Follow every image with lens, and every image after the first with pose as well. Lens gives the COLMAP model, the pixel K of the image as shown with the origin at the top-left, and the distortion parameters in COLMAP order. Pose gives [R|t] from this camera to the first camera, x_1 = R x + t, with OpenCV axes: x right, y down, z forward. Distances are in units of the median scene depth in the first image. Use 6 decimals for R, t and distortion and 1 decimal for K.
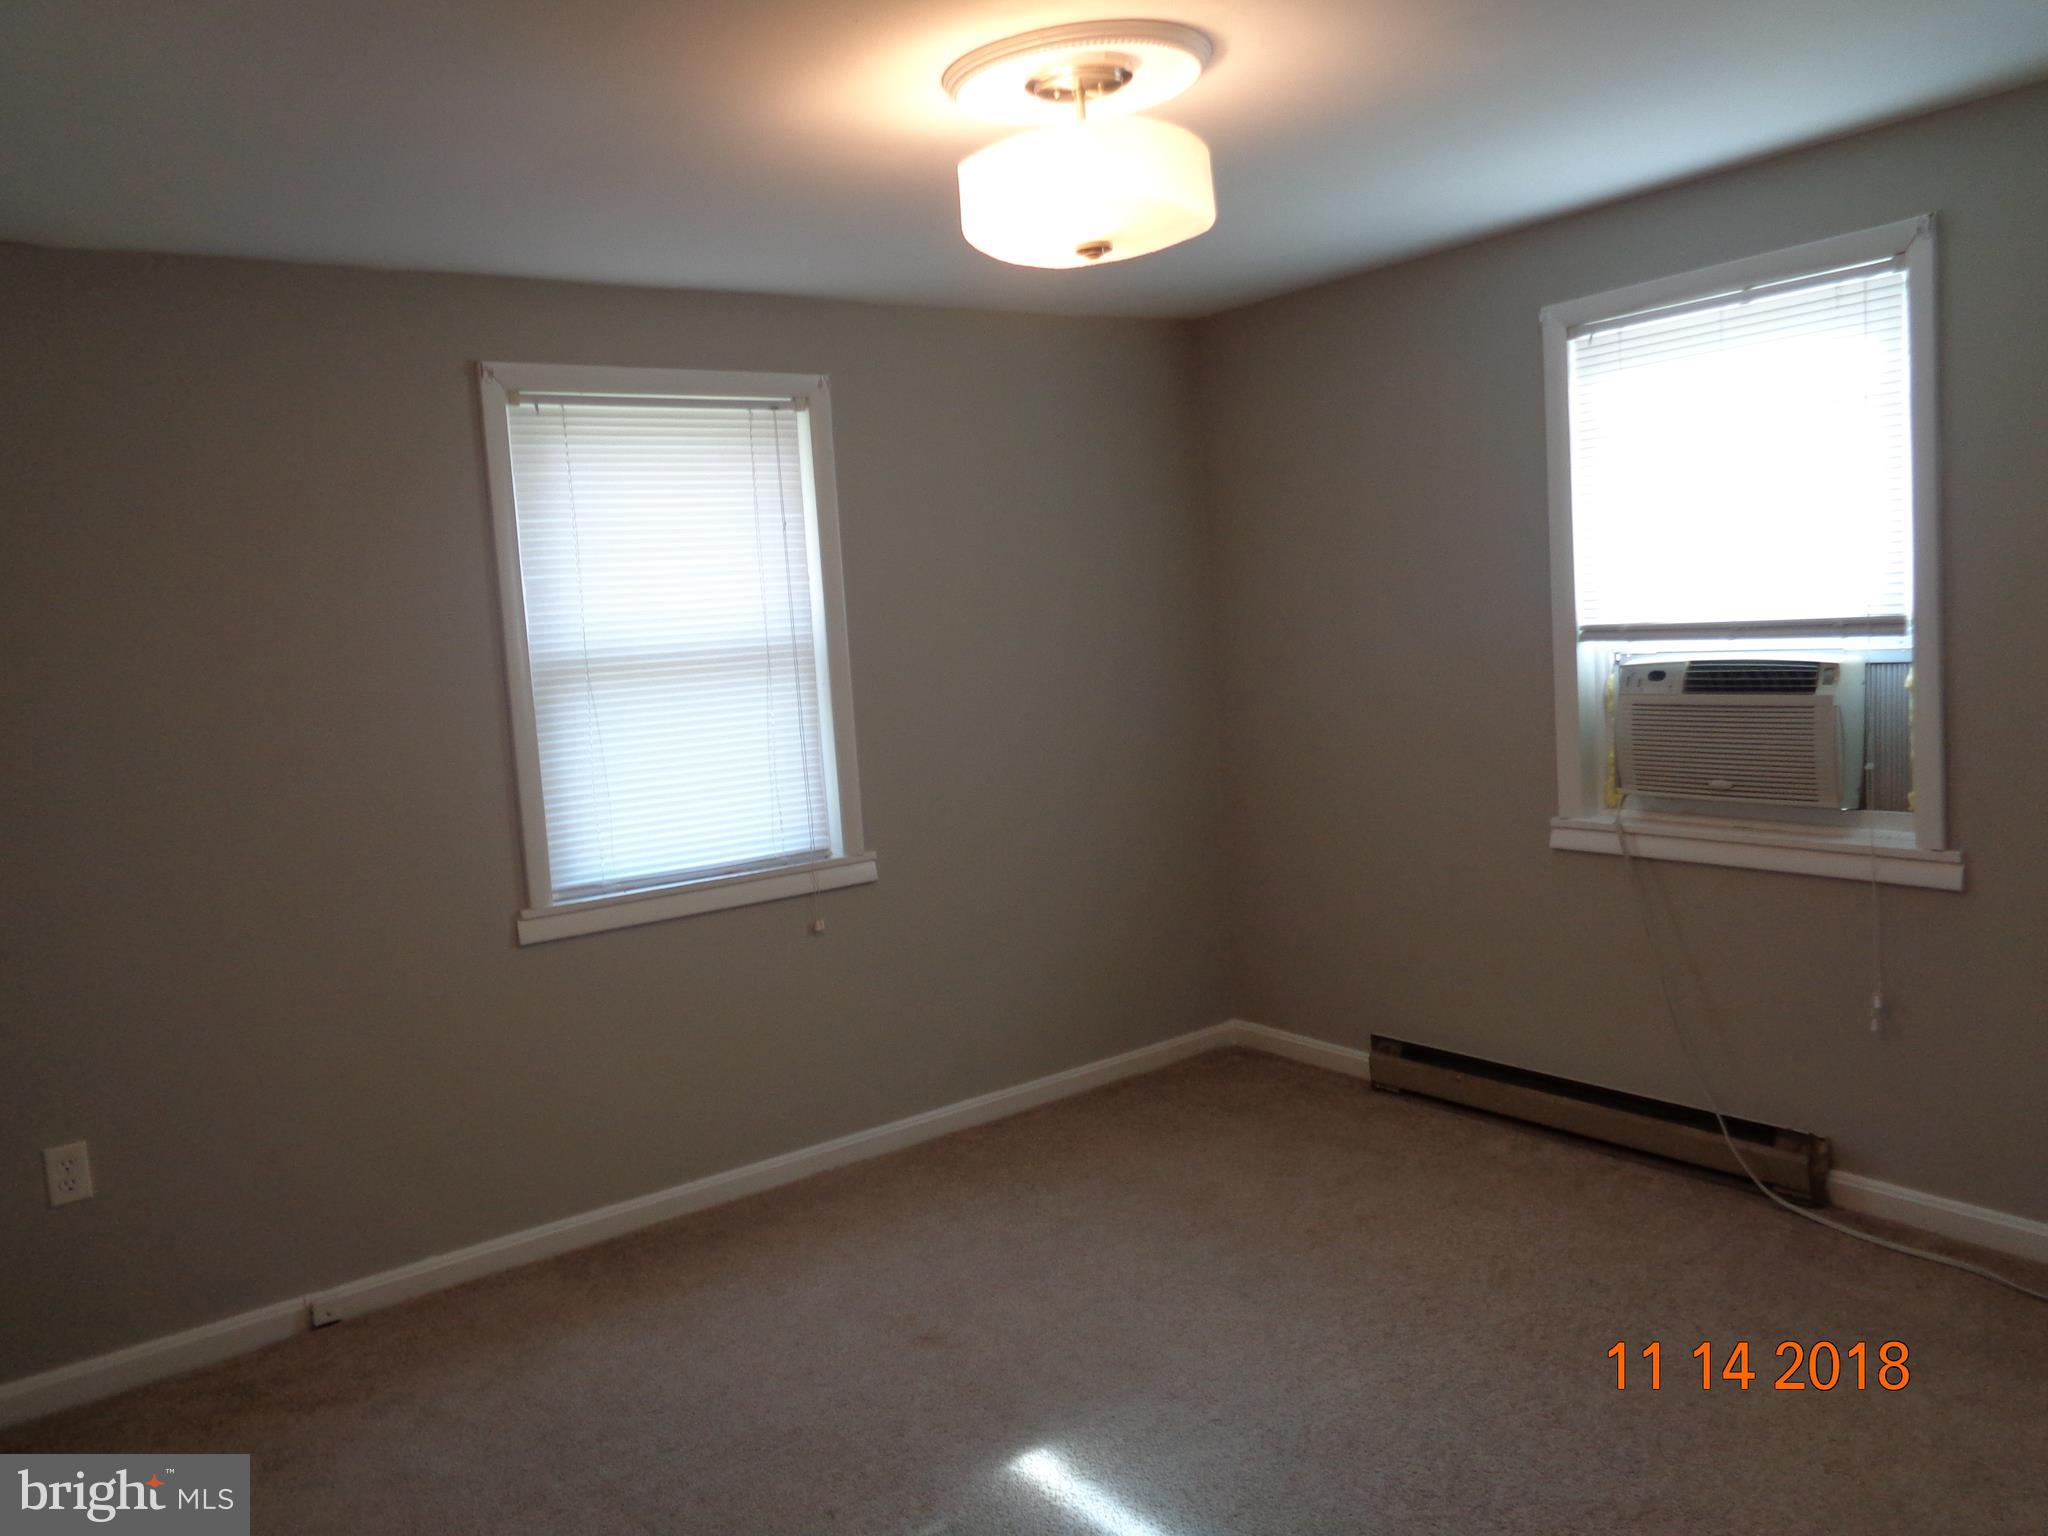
lens RADIAL K [[1539.6, 0, 1024.0], [0, 1539.6, 768.0], [0, 0, 1]] dist [-0.010175, 0.084117]
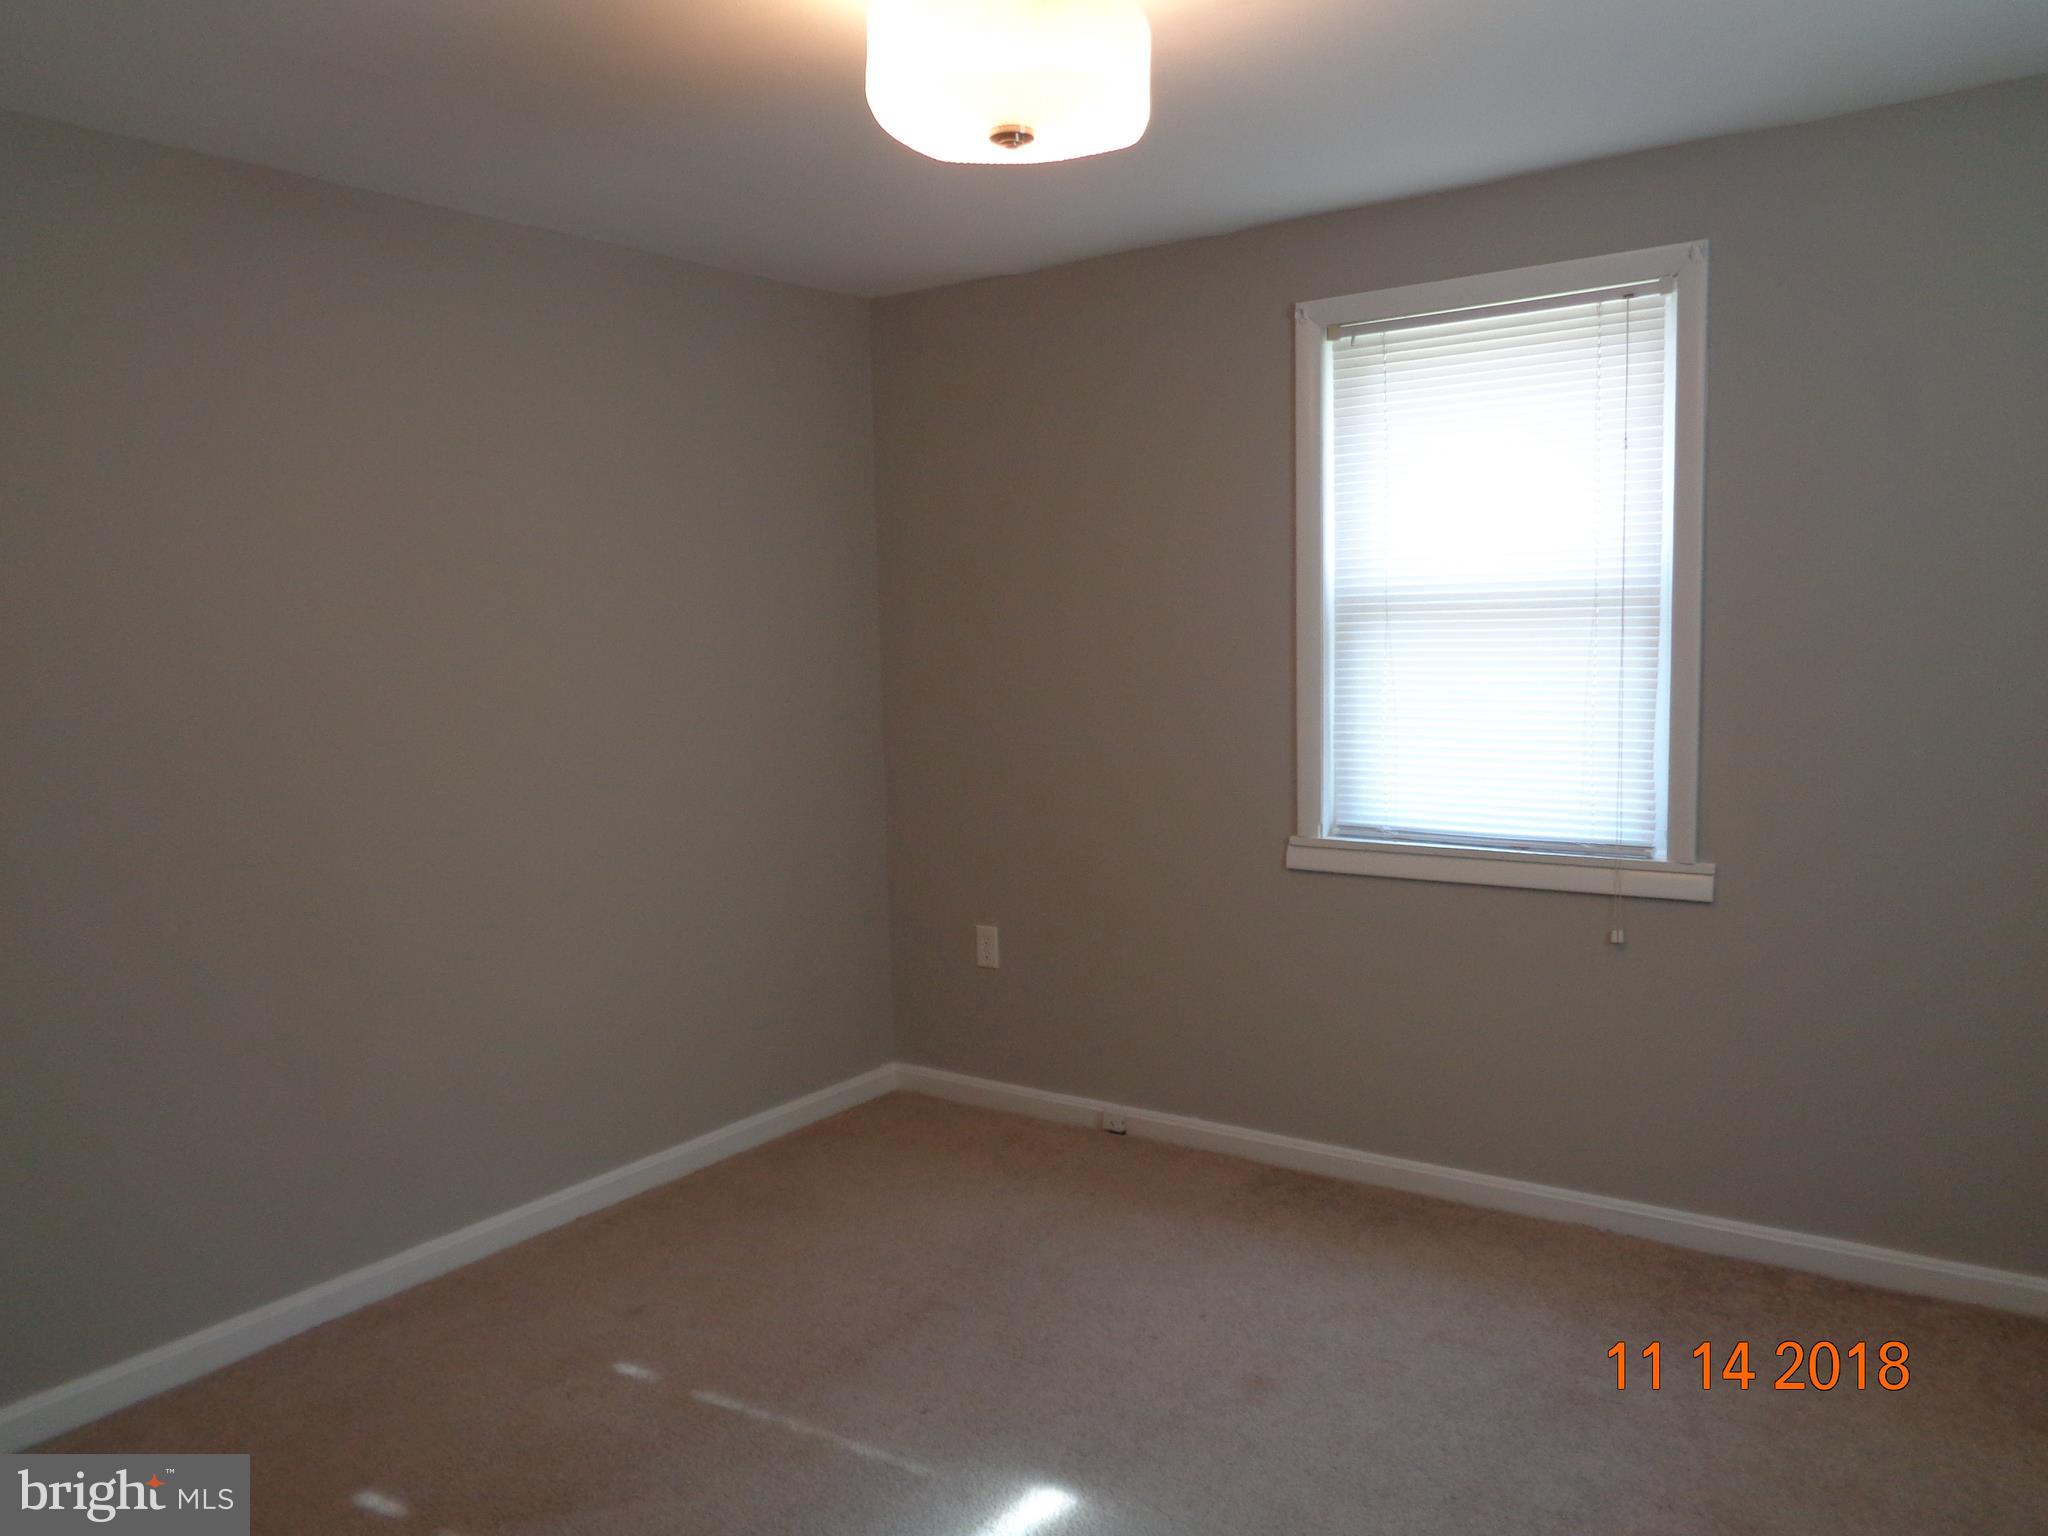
lens RADIAL K [[1522.3, 0, 1020.6], [0, 1522.3, 767.1], [0, 0, 1]] dist [-0.002934, 0.006967]
pose [[0.320003, 0.150403, -0.935402, 0.520801], [-0.090042, 0.987678, 0.128005, -0.062619], [0.943128, 0.043263, 0.329602, 0.445102]]
